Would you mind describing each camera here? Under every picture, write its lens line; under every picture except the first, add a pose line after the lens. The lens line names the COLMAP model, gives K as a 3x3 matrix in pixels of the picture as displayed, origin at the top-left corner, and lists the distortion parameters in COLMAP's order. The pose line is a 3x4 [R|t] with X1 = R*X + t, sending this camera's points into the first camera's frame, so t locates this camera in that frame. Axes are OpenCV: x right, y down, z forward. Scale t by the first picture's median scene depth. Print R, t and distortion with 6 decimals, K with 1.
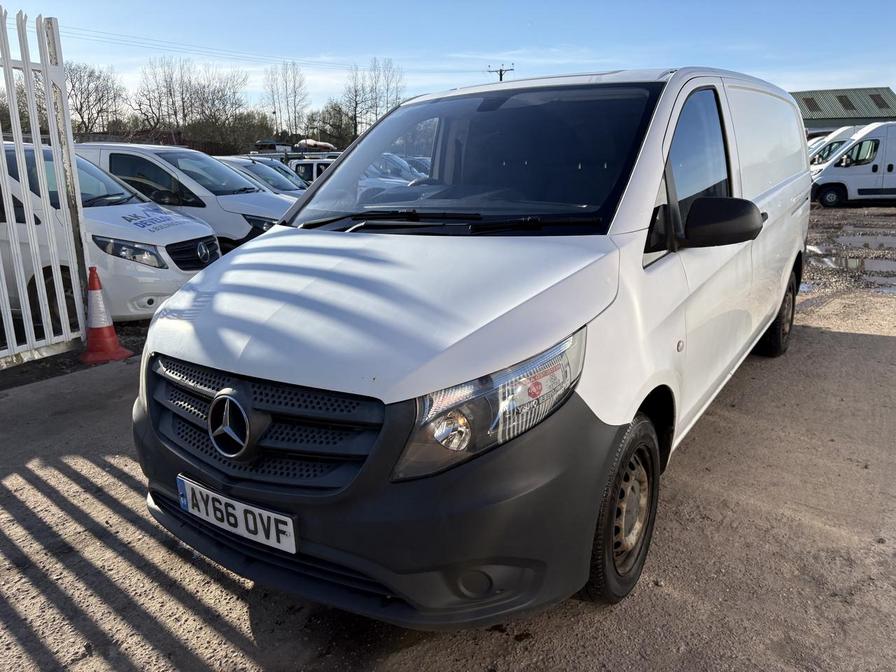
lens RADIAL K [[669.7, 0, 444.6], [0, 669.7, 329.0], [0, 0, 1]] dist [0.013109, -0.006482]
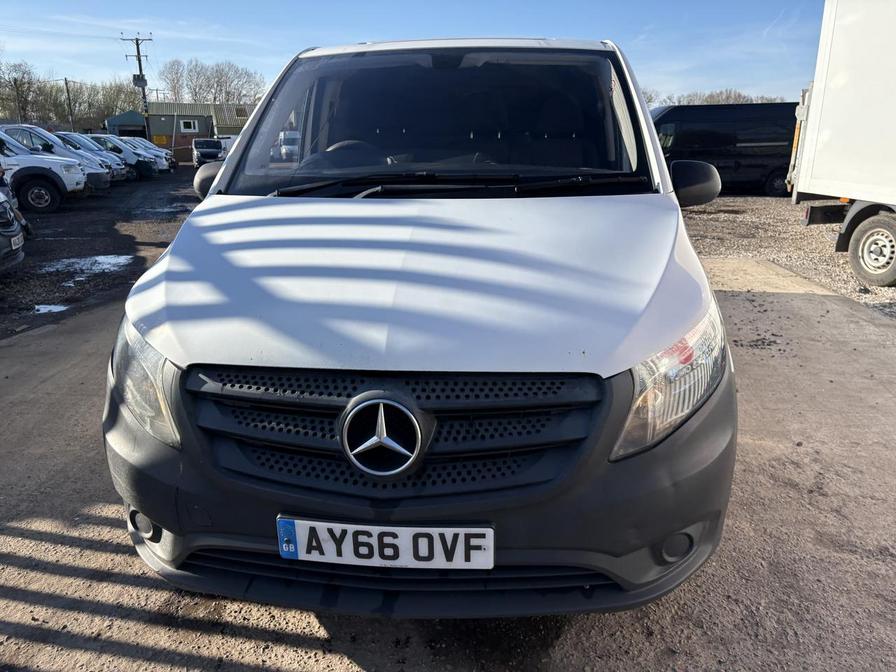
lens RADIAL K [[669.7, 0, 447.7], [0, 669.7, 341.1], [0, 0, 1]] dist [0.013109, -0.006482]
pose [[0.883739, -0.107937, 0.455362, -0.605200], [0.089958, 0.994073, 0.061045, -0.009721], [-0.459252, -0.012985, 0.888211, 0.260798]]
